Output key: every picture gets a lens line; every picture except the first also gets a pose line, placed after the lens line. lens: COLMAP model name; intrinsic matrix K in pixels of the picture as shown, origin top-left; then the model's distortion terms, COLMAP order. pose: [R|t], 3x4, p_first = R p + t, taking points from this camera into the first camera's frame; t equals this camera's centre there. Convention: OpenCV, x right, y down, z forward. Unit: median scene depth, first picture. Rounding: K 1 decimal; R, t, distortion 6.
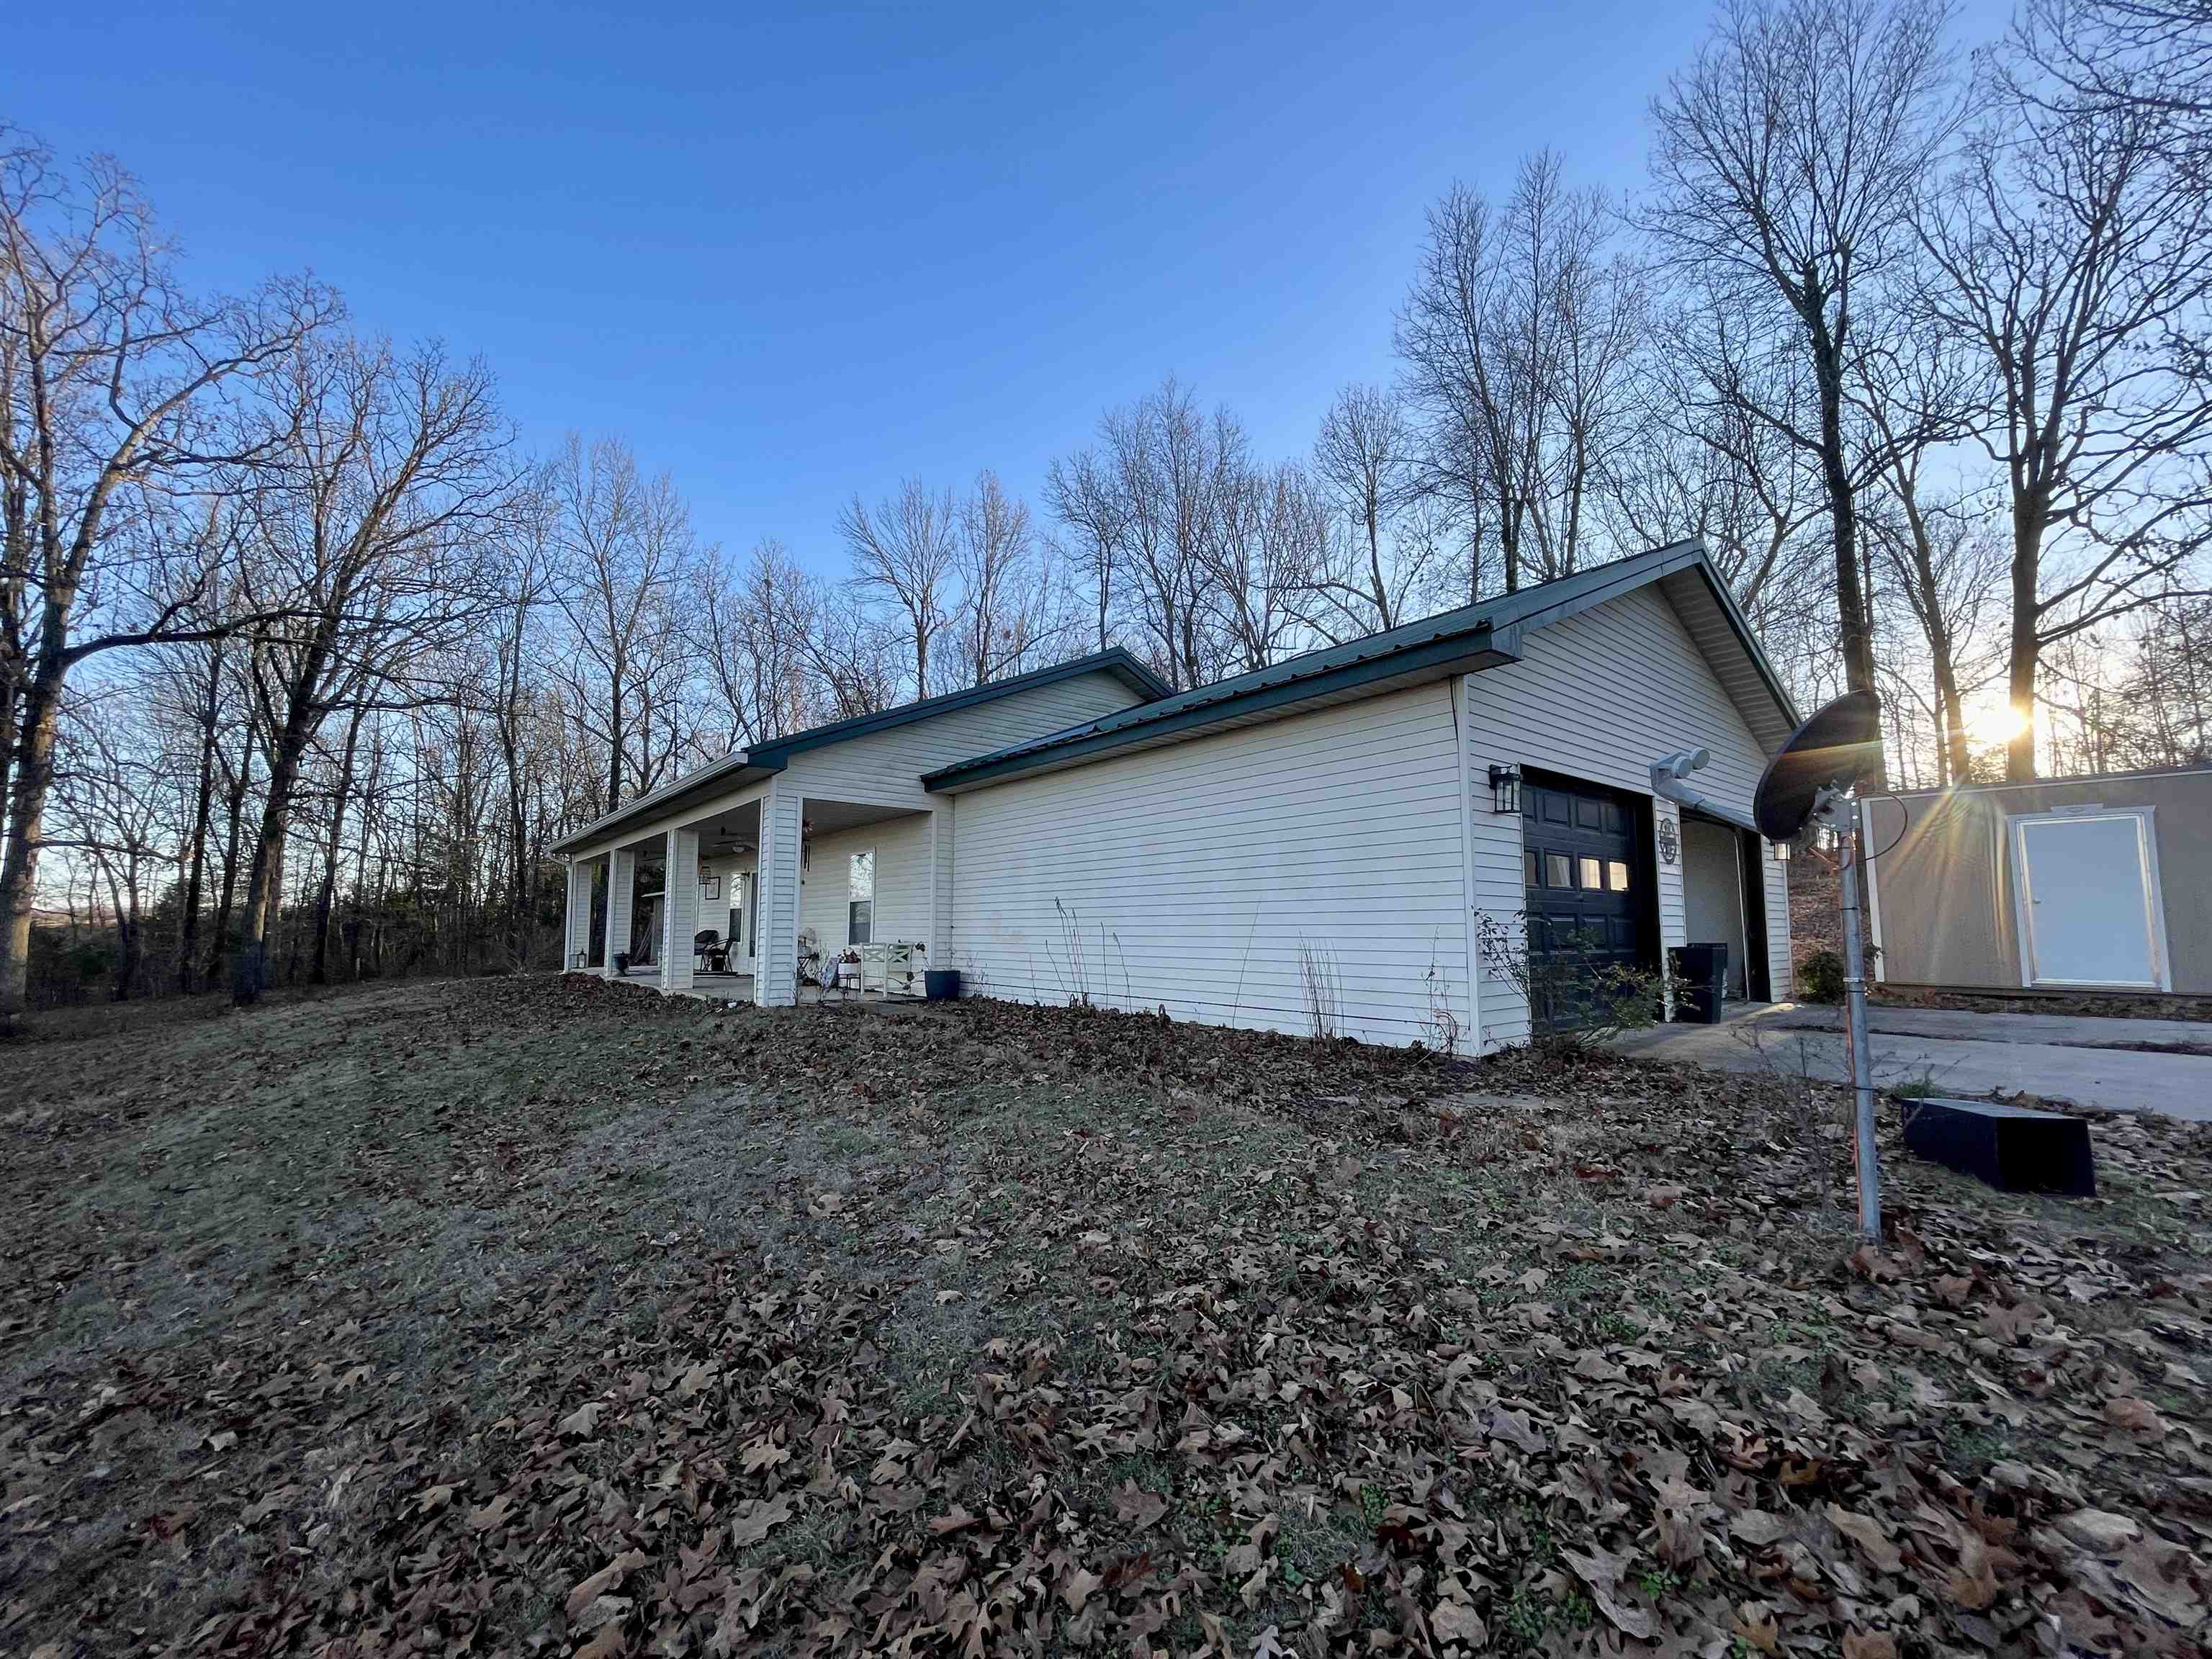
lens RADIAL K [[884.7, 0, 1108.5], [0, 884.7, 835.7], [0, 0, 1]] dist [-0.001008, -0.002177]
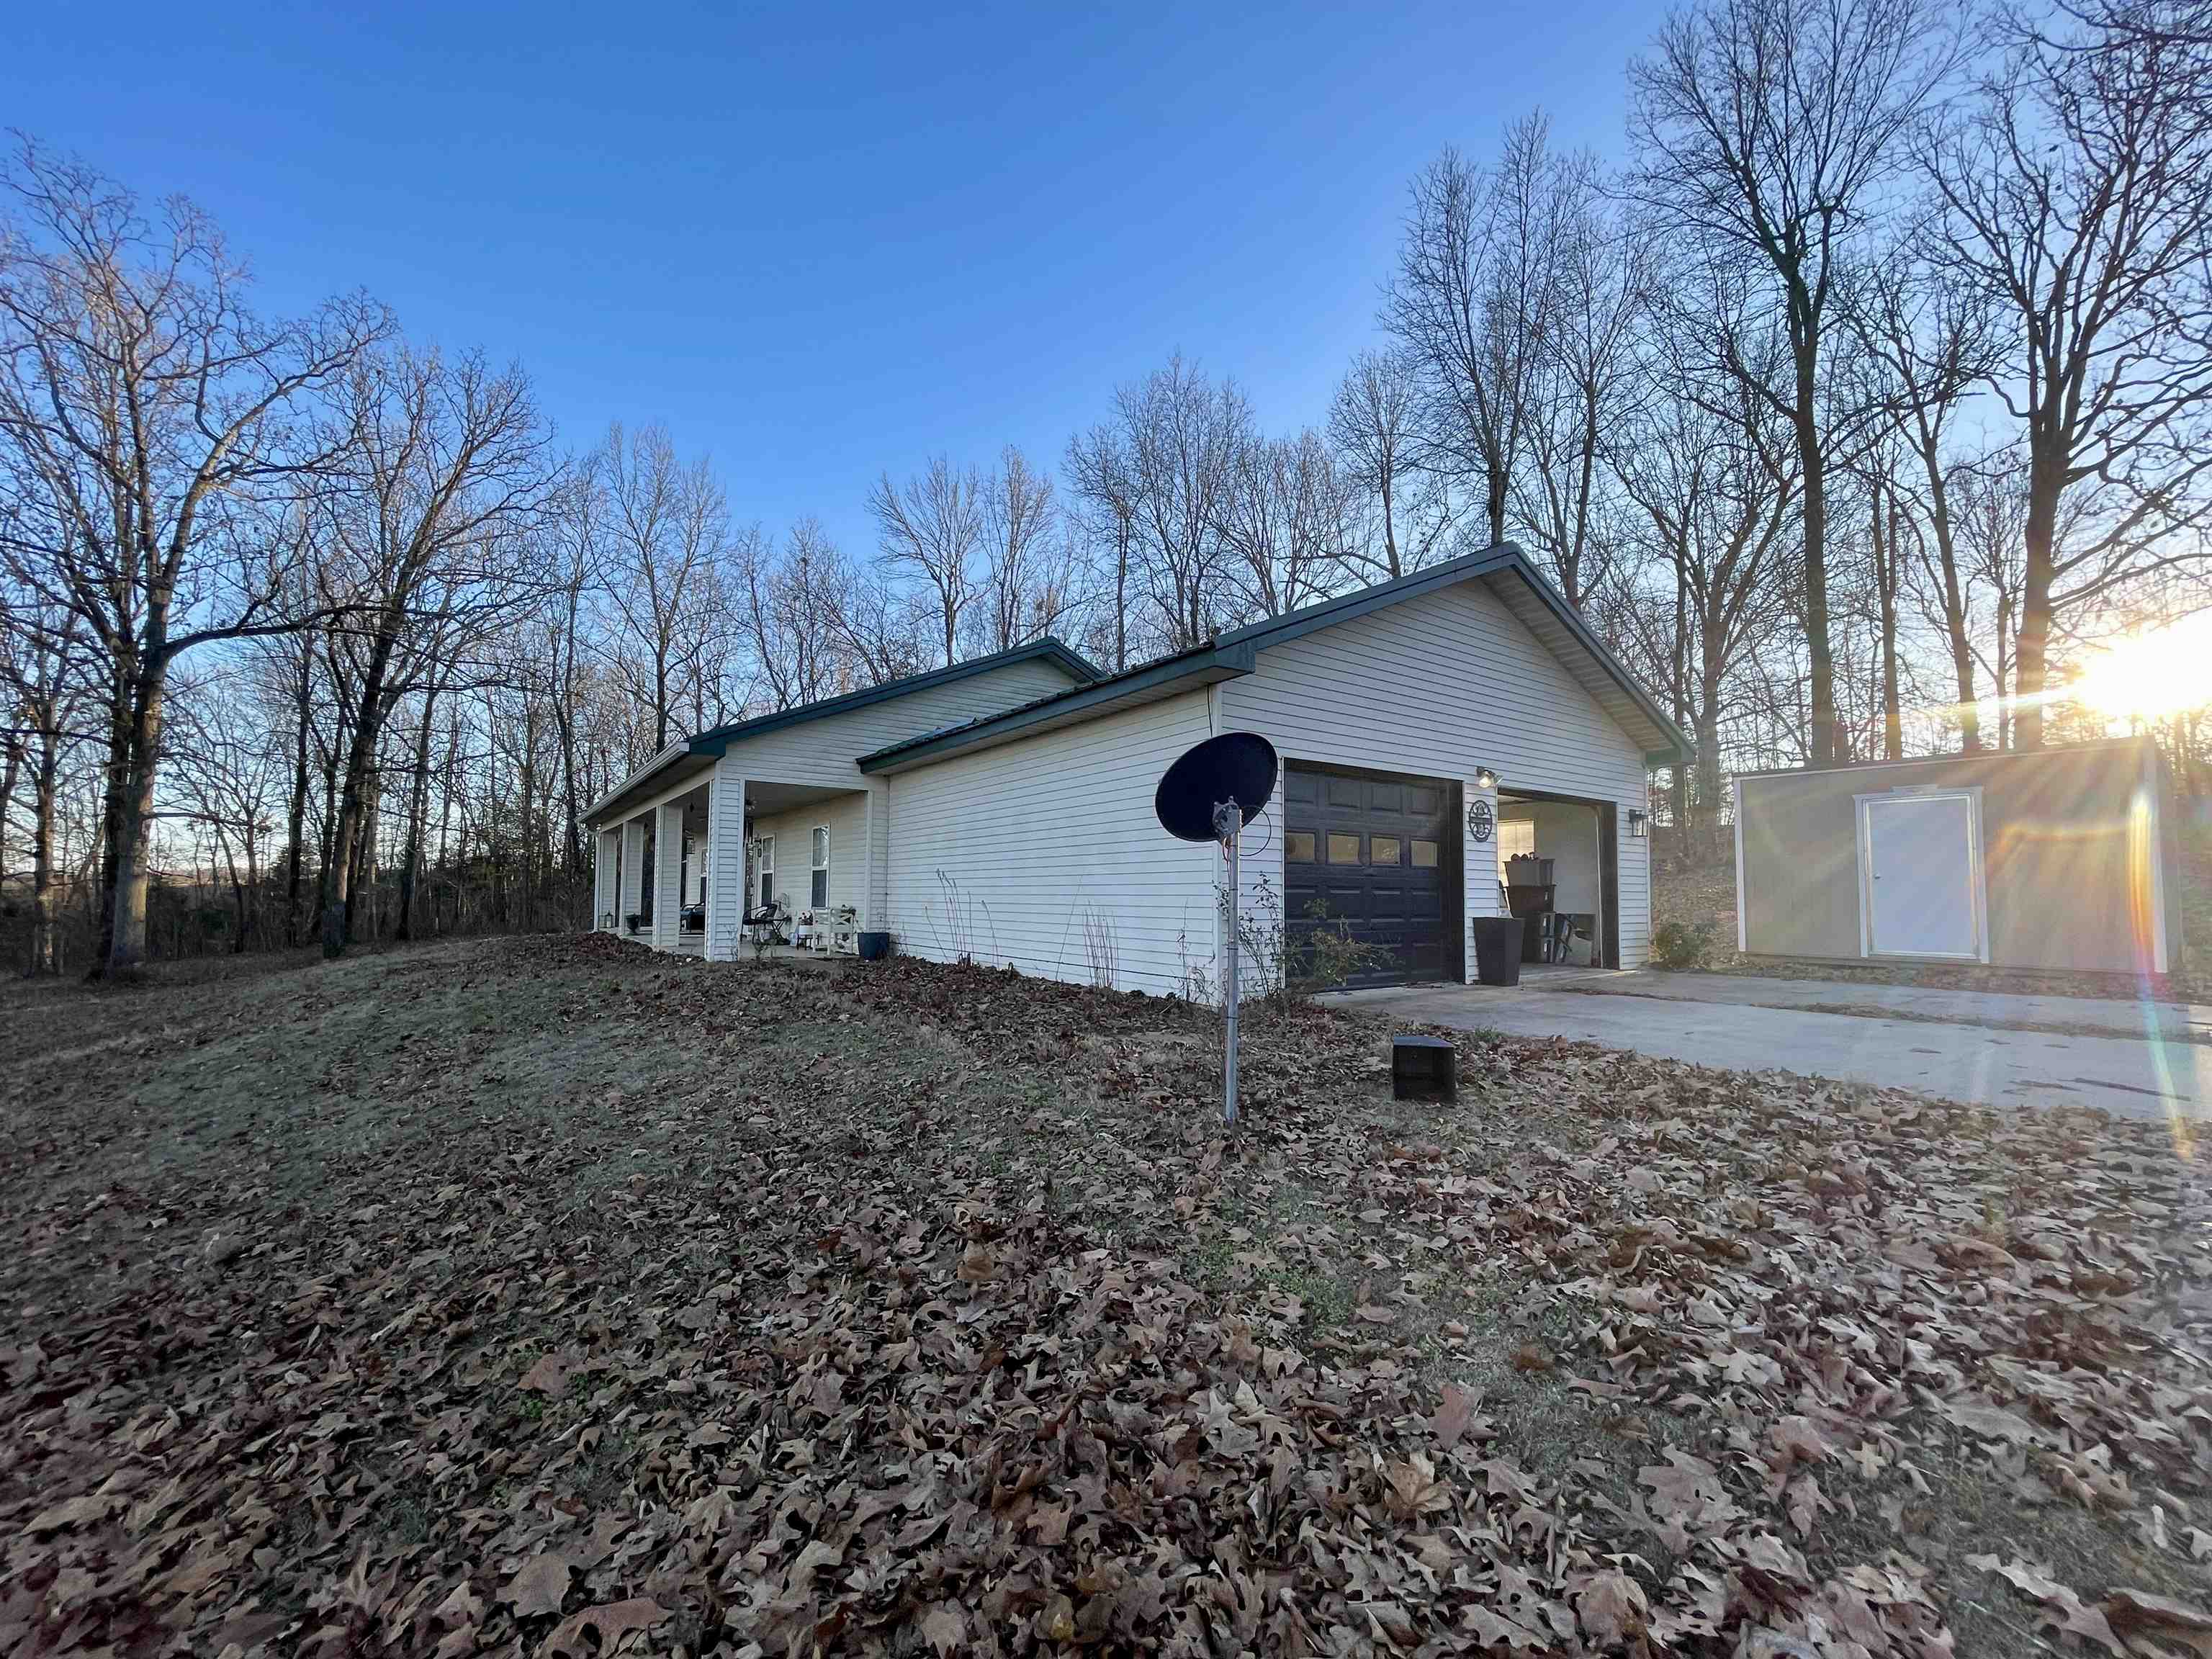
lens RADIAL K [[884.7, 0, 1107.7], [0, 884.7, 834.1], [0, 0, 1]] dist [-0.001008, -0.002177]
pose [[0.997487, 0.001957, -0.070820, 0.100197], [0.000671, 0.999312, 0.037075, -0.007400], [0.070844, -0.037030, 0.996800, -0.052943]]
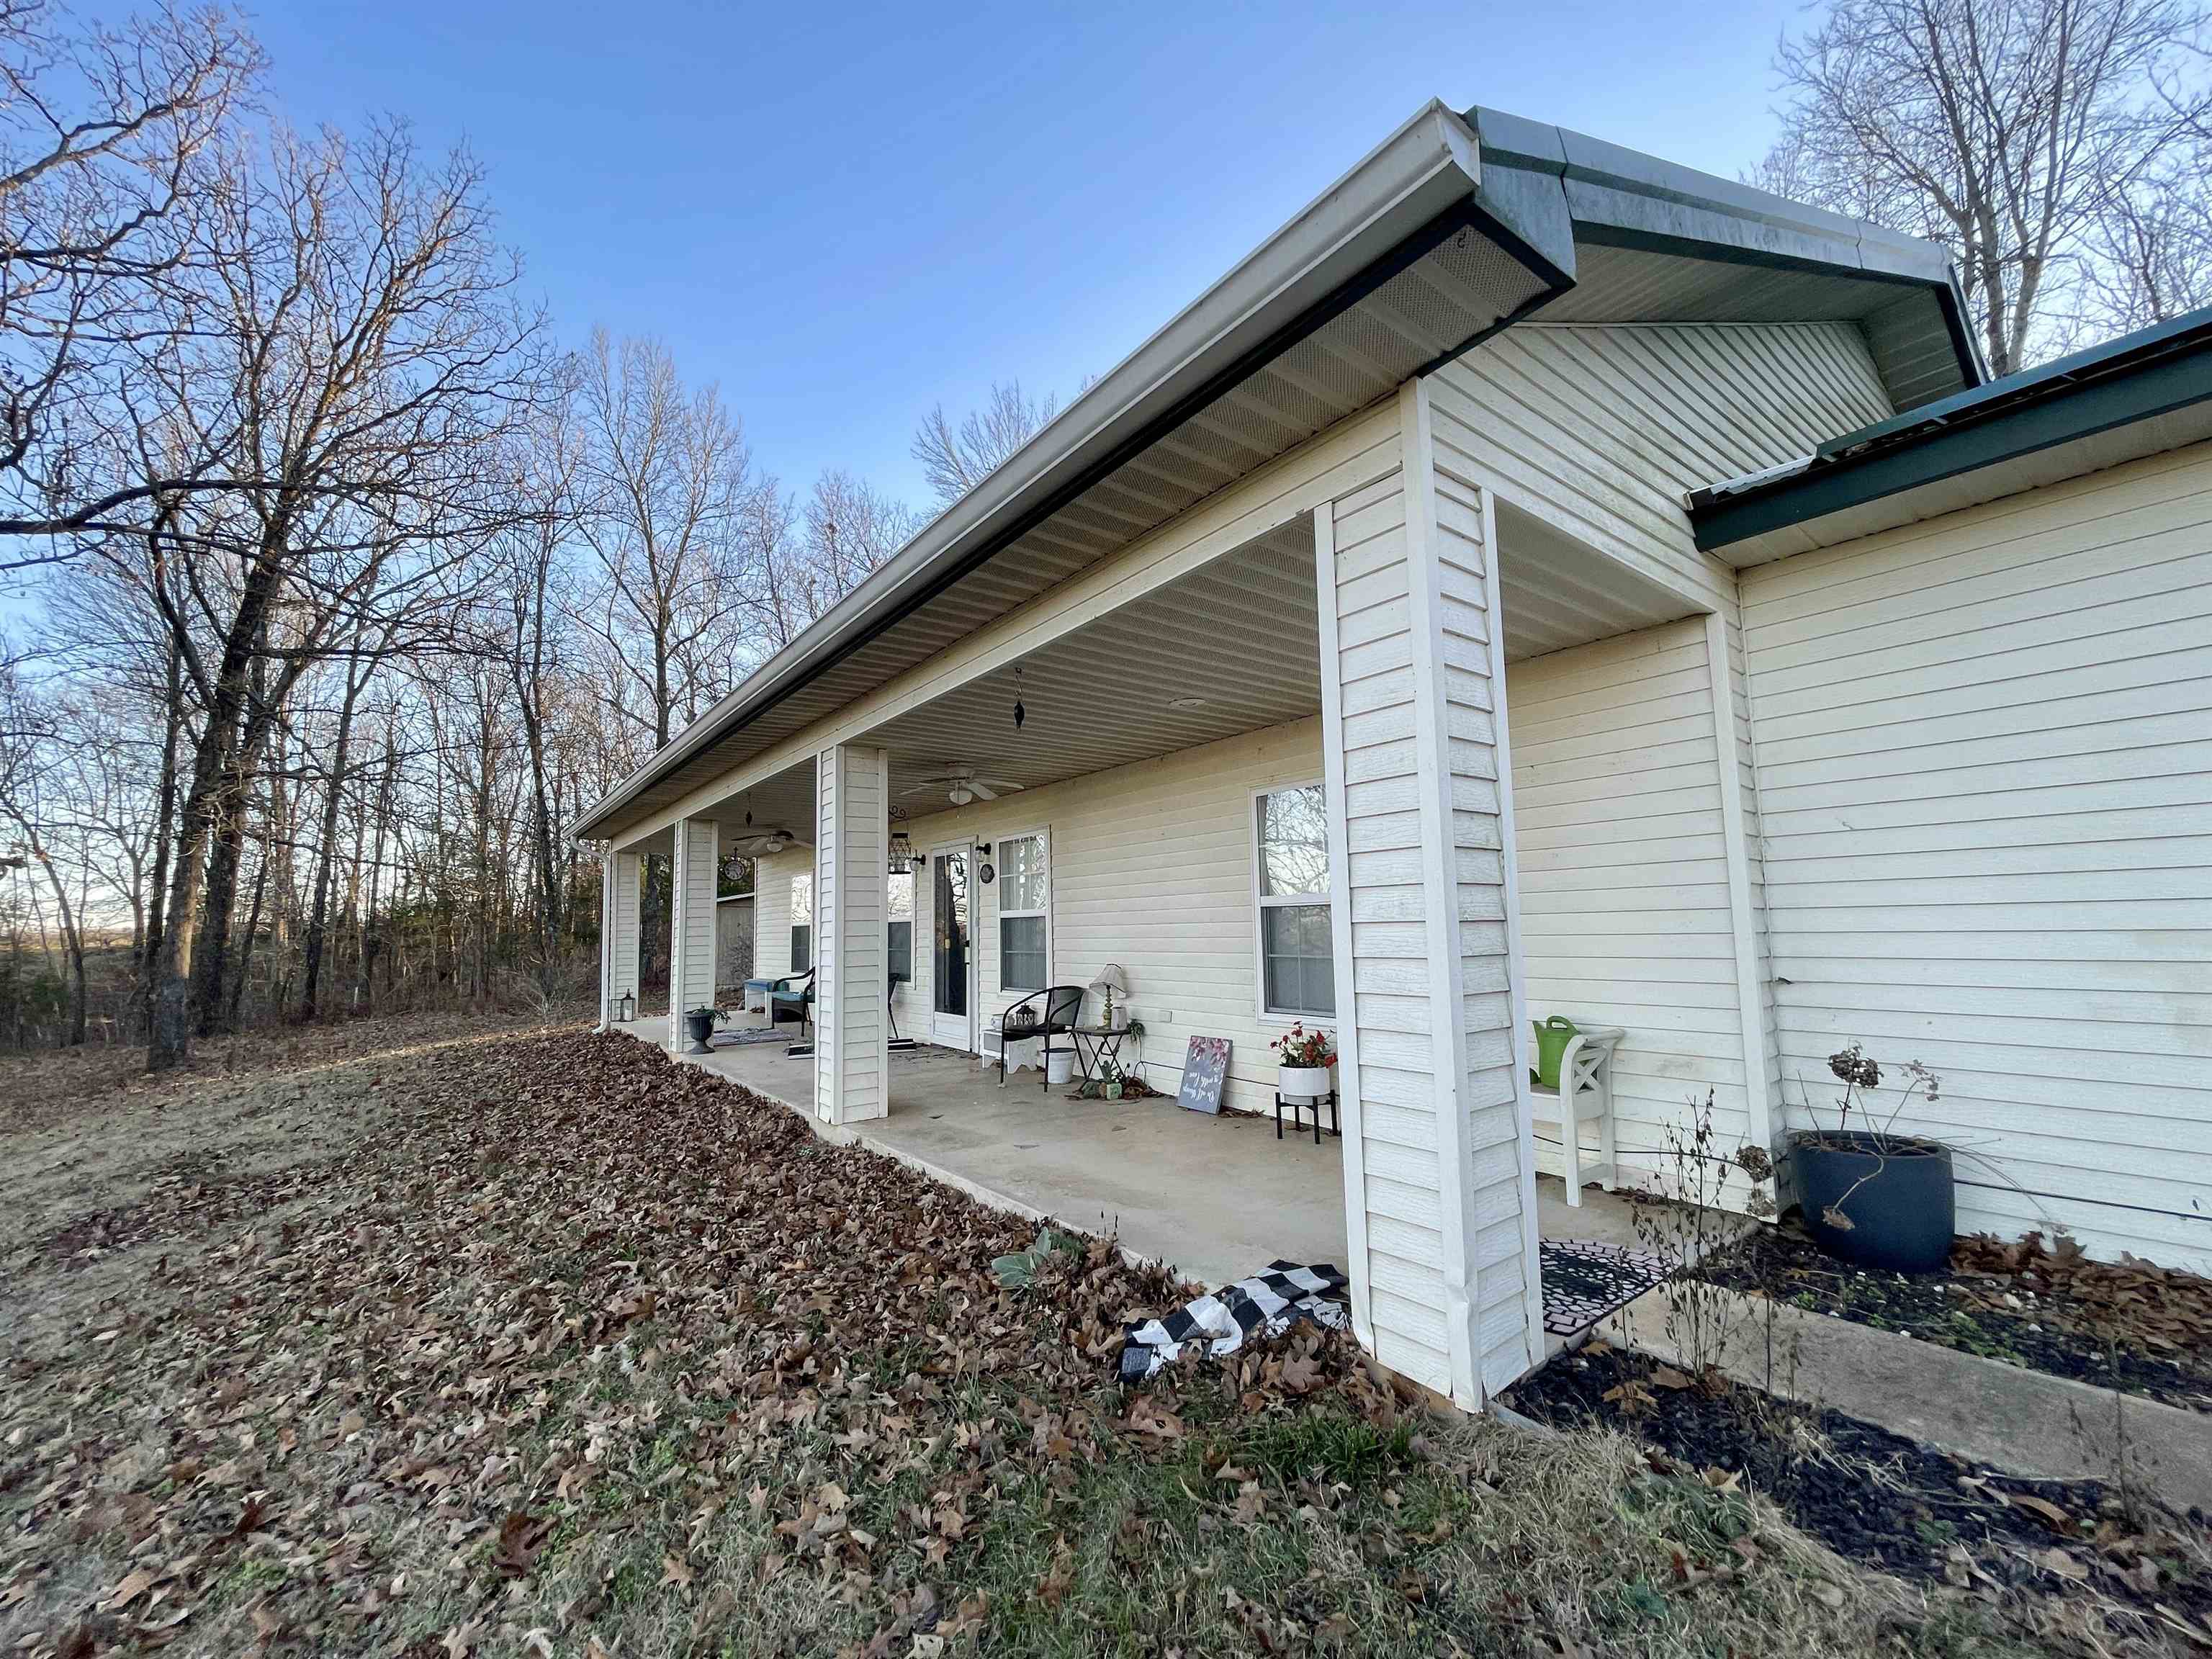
lens RADIAL K [[884.7, 0, 1110.0], [0, 884.7, 836.8], [0, 0, 1]] dist [-0.001008, -0.002177]
pose [[0.999080, -0.025282, -0.034628, -0.220961], [0.025482, 0.999661, 0.005331, 0.024687], [0.034481, -0.006208, 0.999386, 0.371710]]
